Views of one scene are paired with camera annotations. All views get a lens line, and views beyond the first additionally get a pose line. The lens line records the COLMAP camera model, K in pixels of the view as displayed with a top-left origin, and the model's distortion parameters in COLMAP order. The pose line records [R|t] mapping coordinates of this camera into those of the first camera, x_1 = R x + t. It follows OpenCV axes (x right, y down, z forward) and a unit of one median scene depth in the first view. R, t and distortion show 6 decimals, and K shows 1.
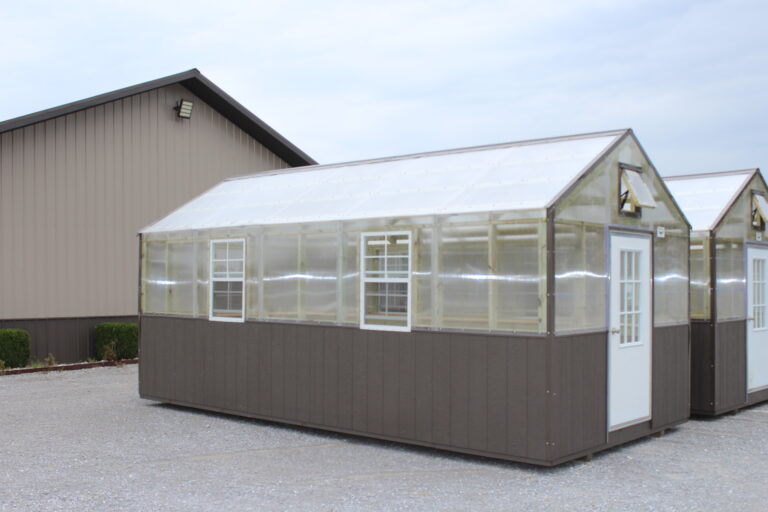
lens RADIAL K [[873.0, 0, 384.0], [0, 873.0, 256.0], [0, 0, 1]] dist [-0.079786, 0.002976]
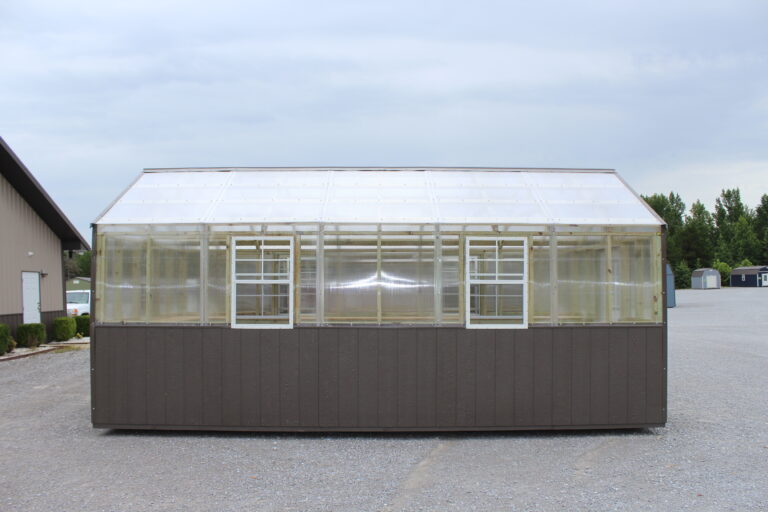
lens RADIAL K [[603.9, 0, 384.0], [0, 603.9, 256.0], [0, 0, 1]] dist [-0.073314, 0.002528]
pose [[0.742190, 0.026241, 0.669676, -0.502913], [-0.016405, 0.999645, -0.020989, 0.011351], [-0.669989, 0.004592, 0.742357, 0.453718]]
